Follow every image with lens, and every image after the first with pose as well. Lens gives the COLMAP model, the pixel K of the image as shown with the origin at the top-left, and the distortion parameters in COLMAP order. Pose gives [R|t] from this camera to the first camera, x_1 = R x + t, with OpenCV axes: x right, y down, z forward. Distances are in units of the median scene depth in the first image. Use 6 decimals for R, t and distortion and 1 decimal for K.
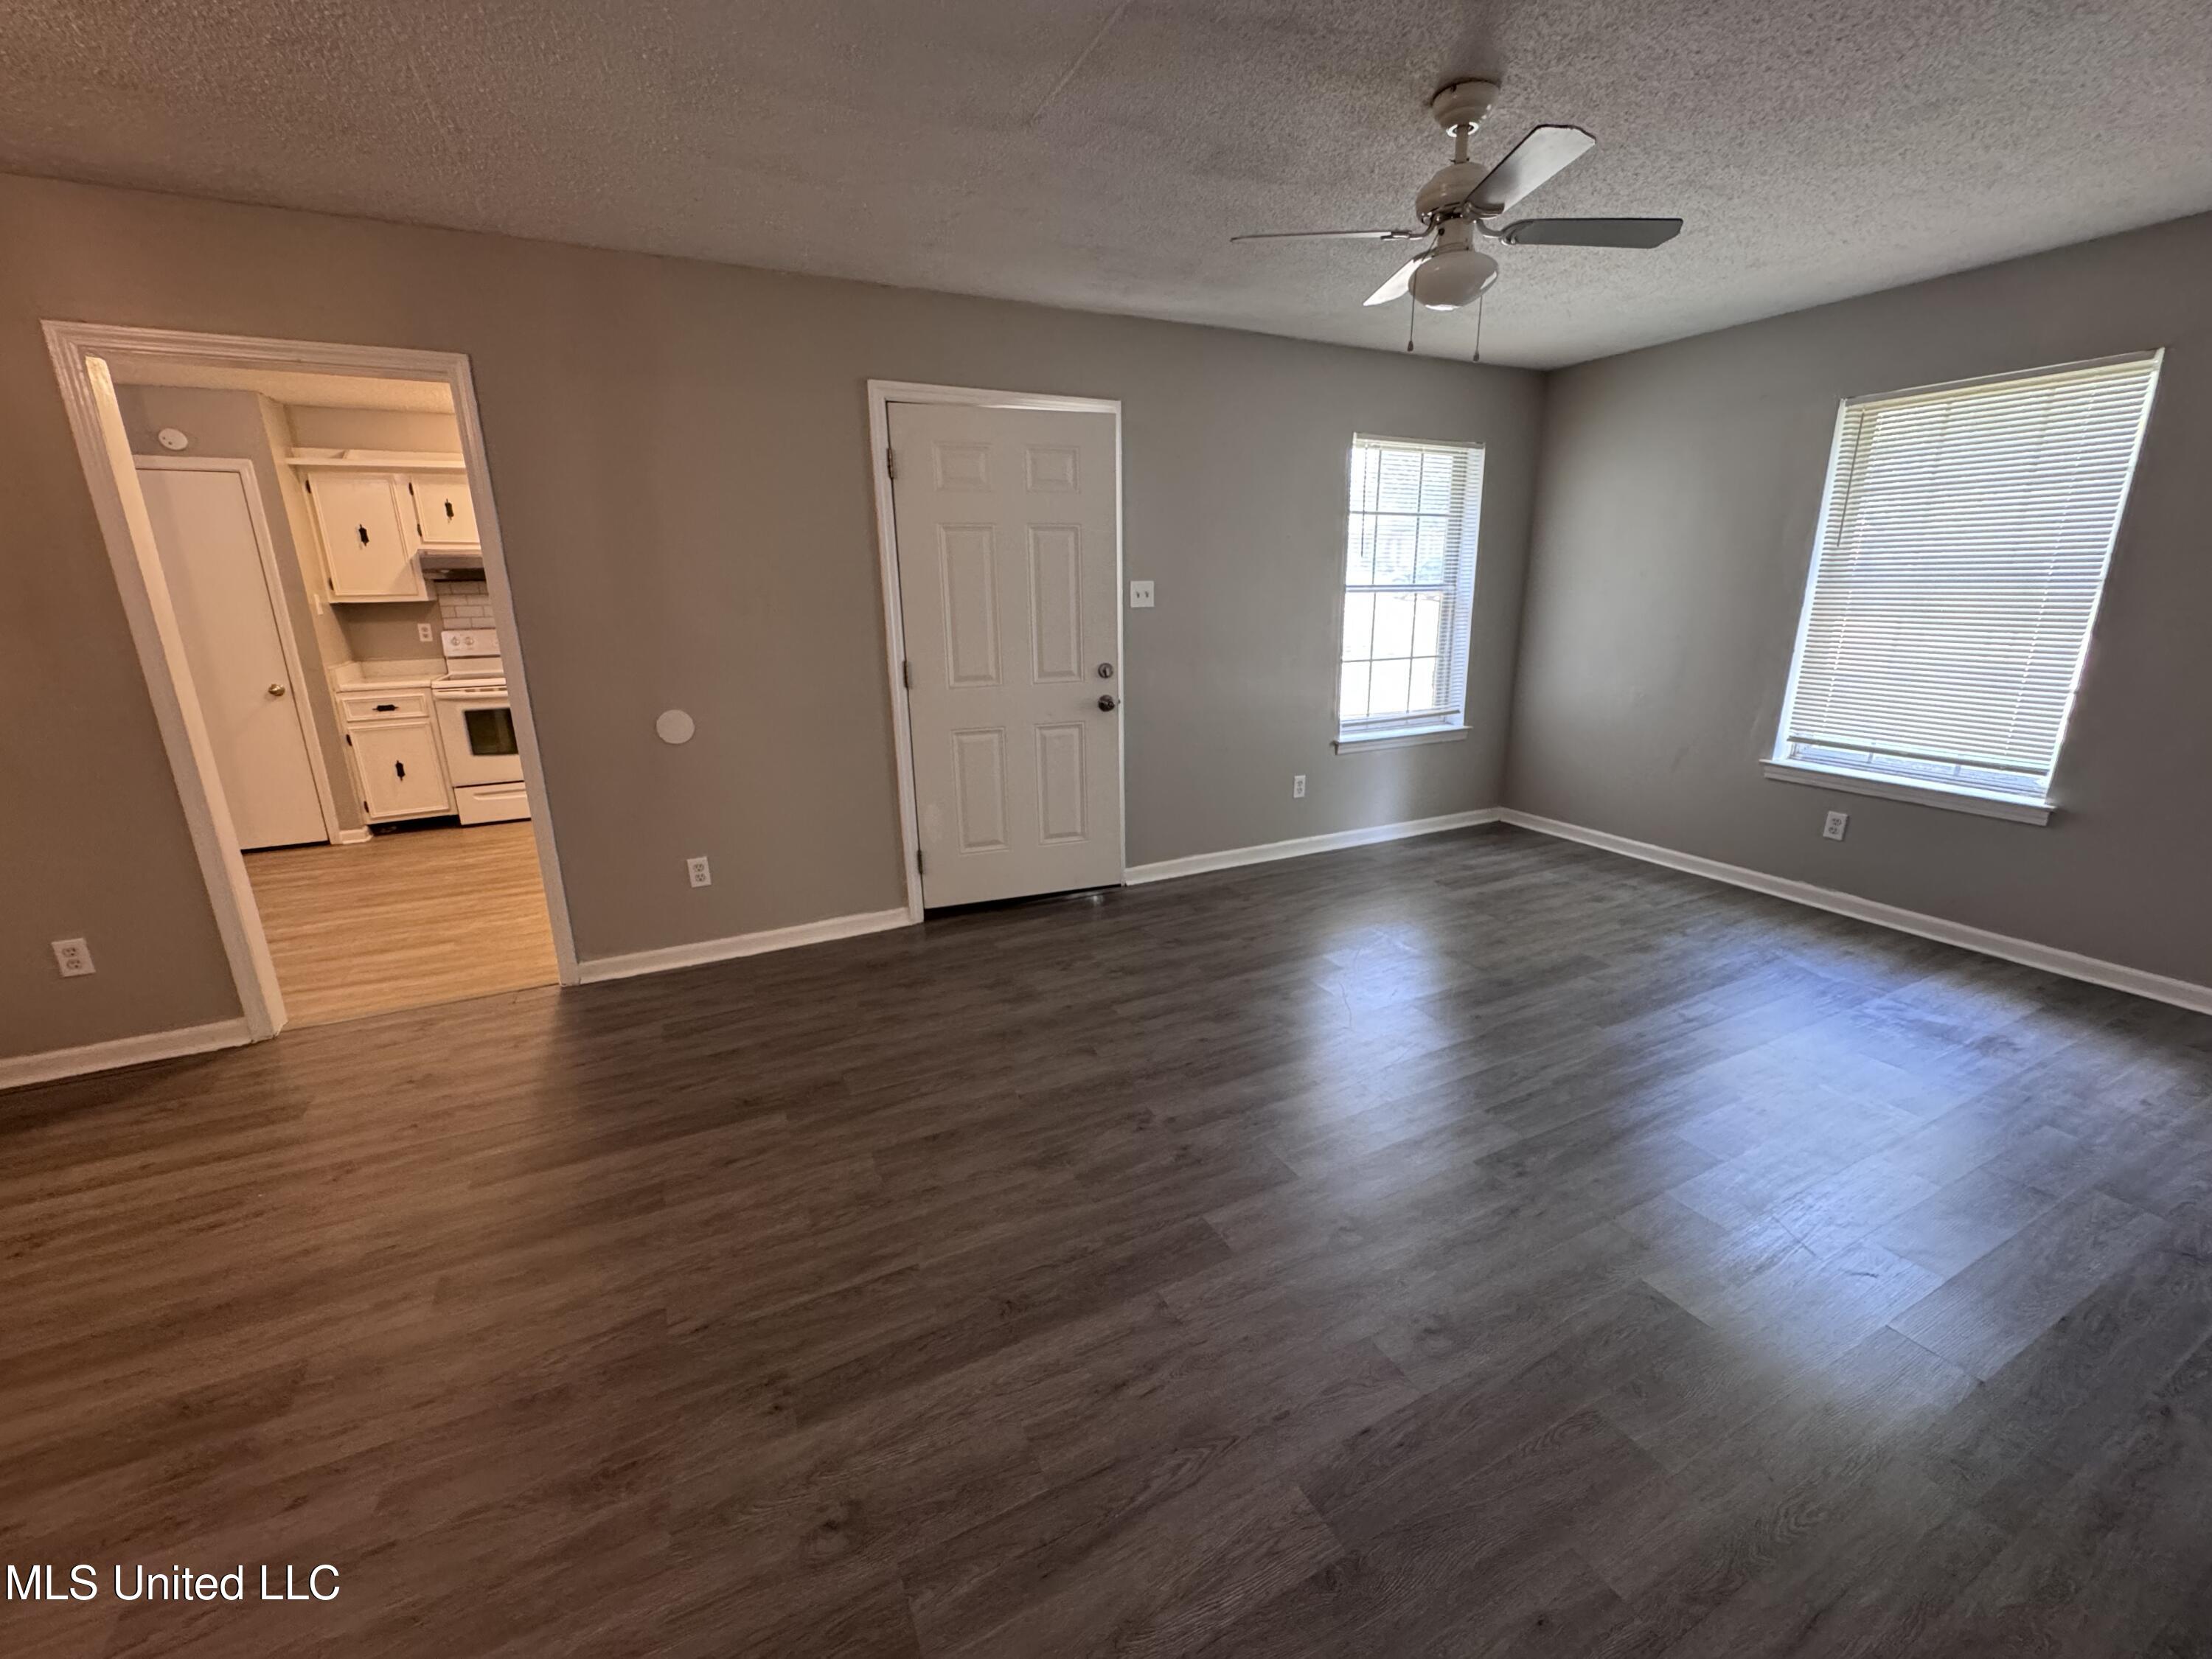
lens RADIAL K [[891.4, 0, 1106.0], [0, 891.4, 823.6], [0, 0, 1]] dist [-0.000289, -0.000243]
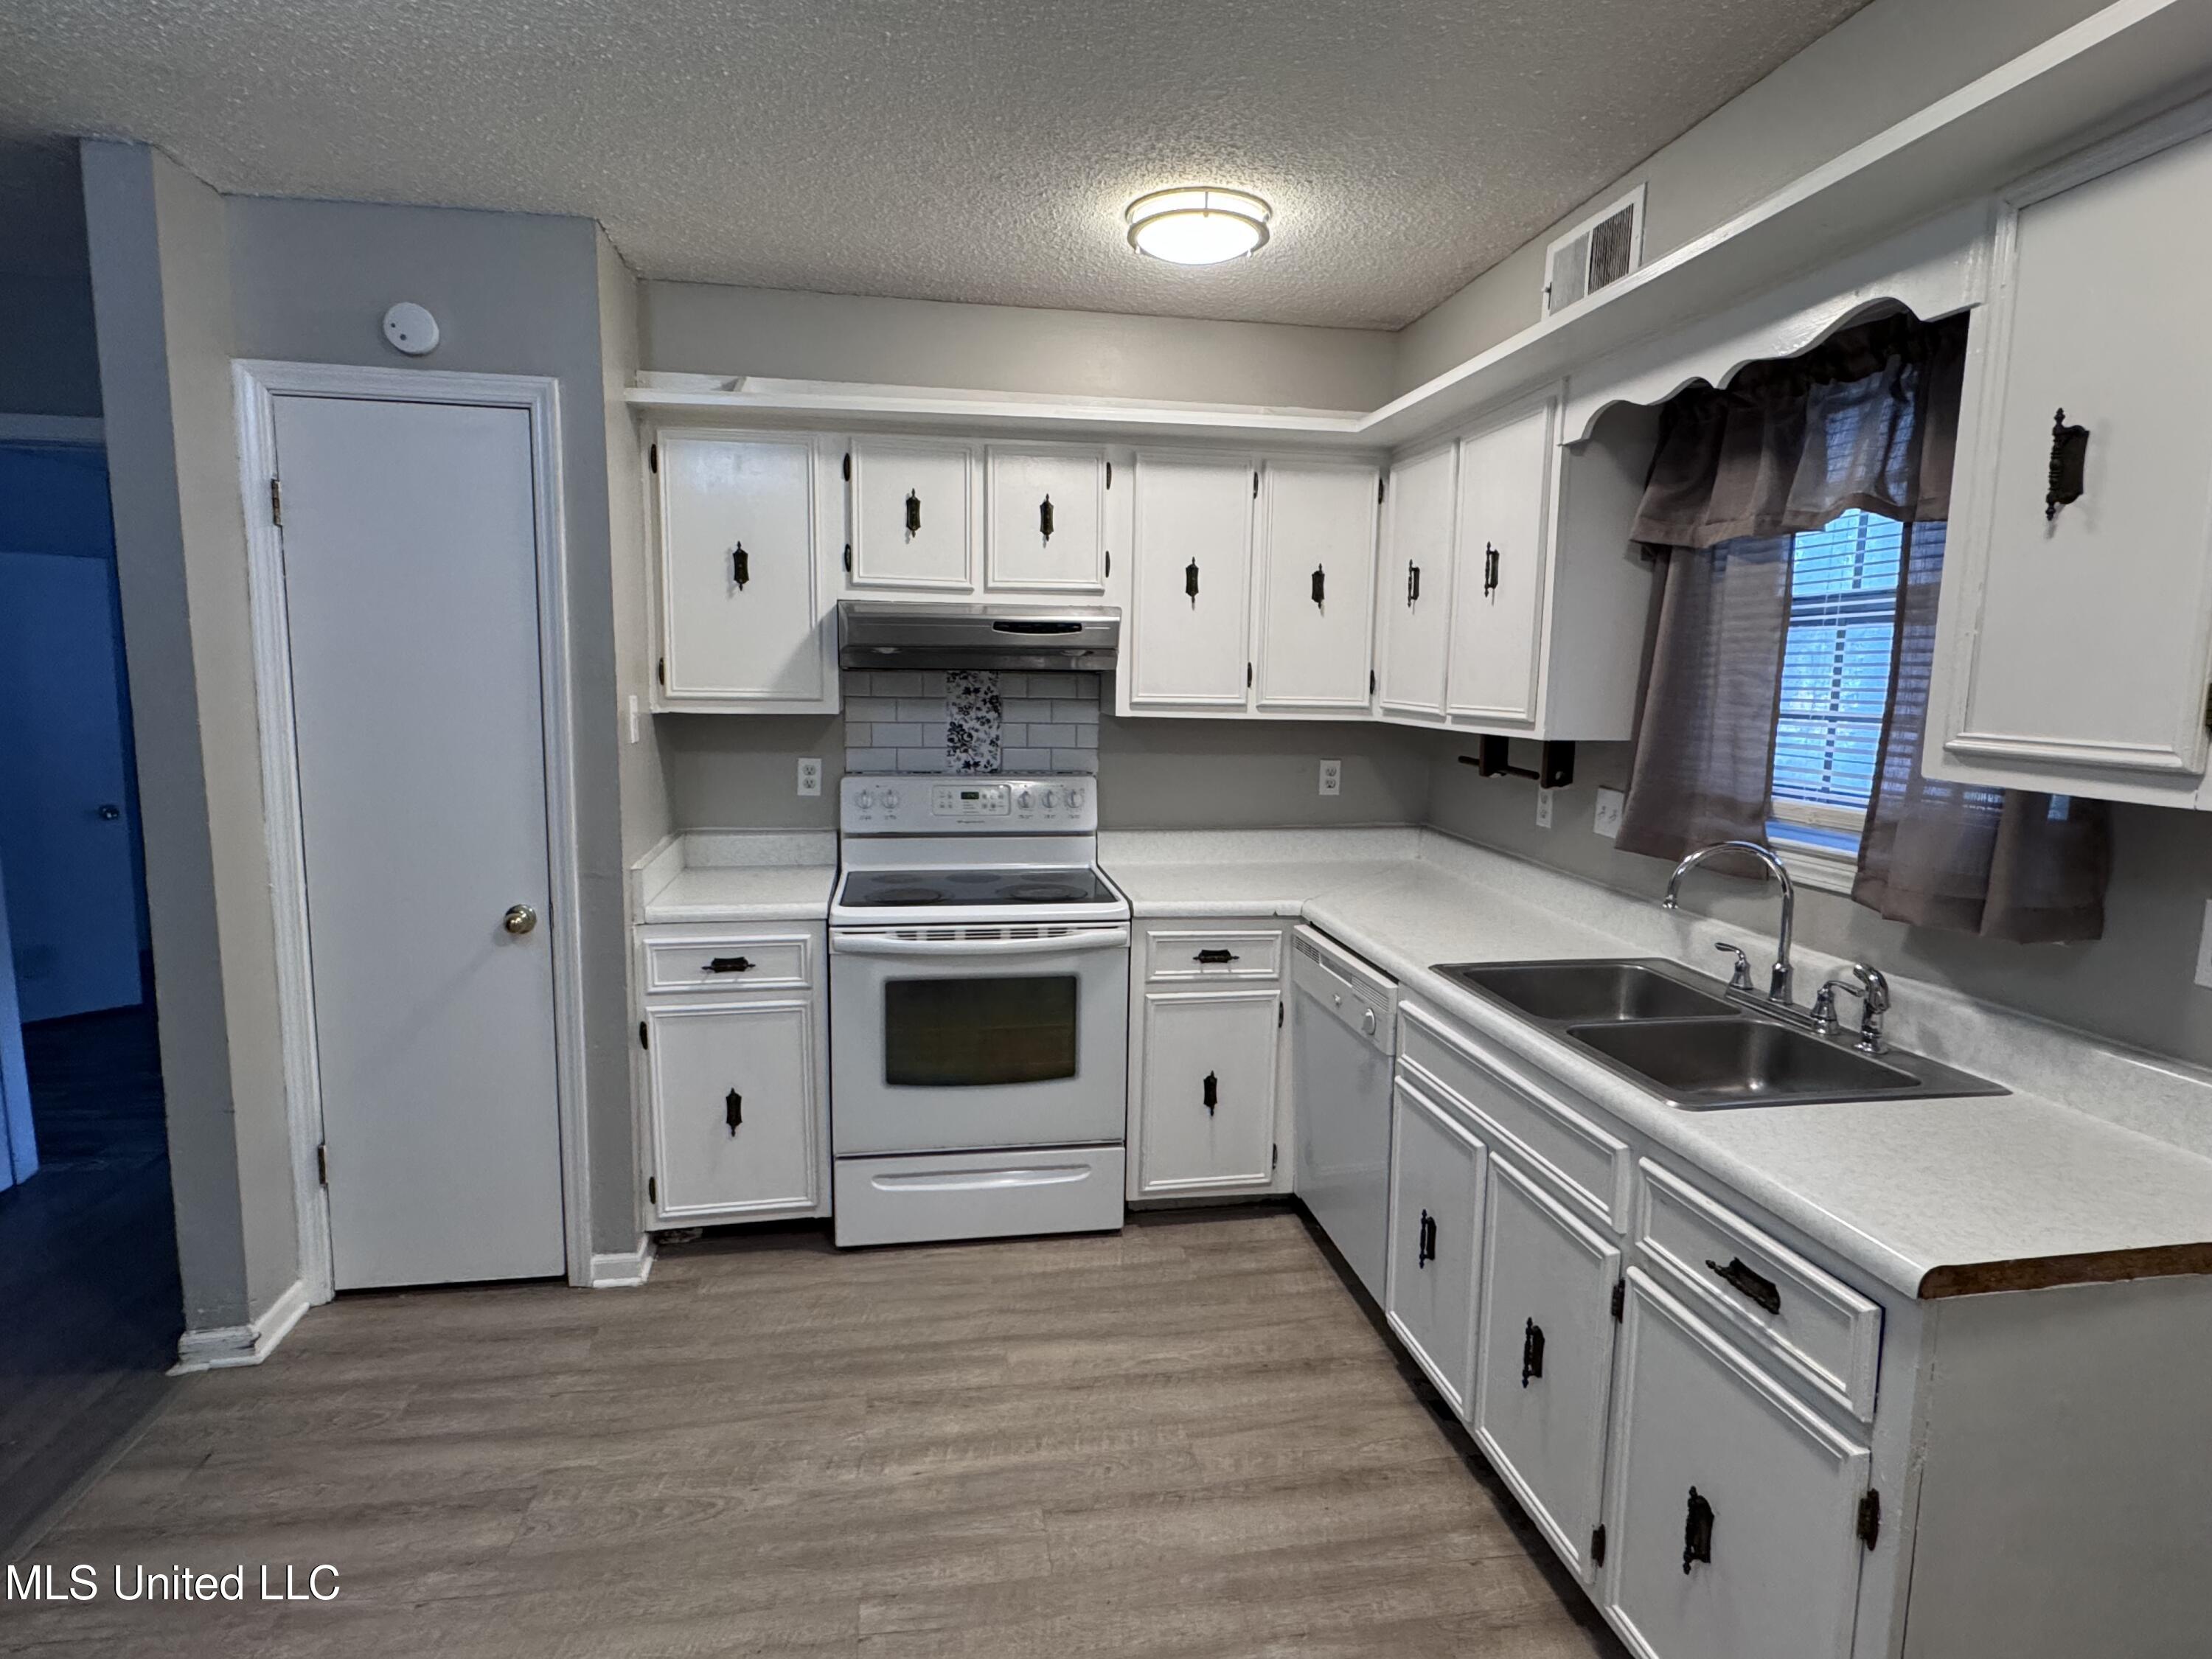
lens RADIAL K [[1165.2, 0, 1107.6], [0, 1165.2, 825.2], [0, 0, 1]] dist [-0.003928, -0.000027]
pose [[0.958197, 0.070659, -0.277247, -0.489014], [-0.105703, 0.987894, -0.113548, -0.150387], [0.265867, 0.138107, 0.954066, 0.514688]]
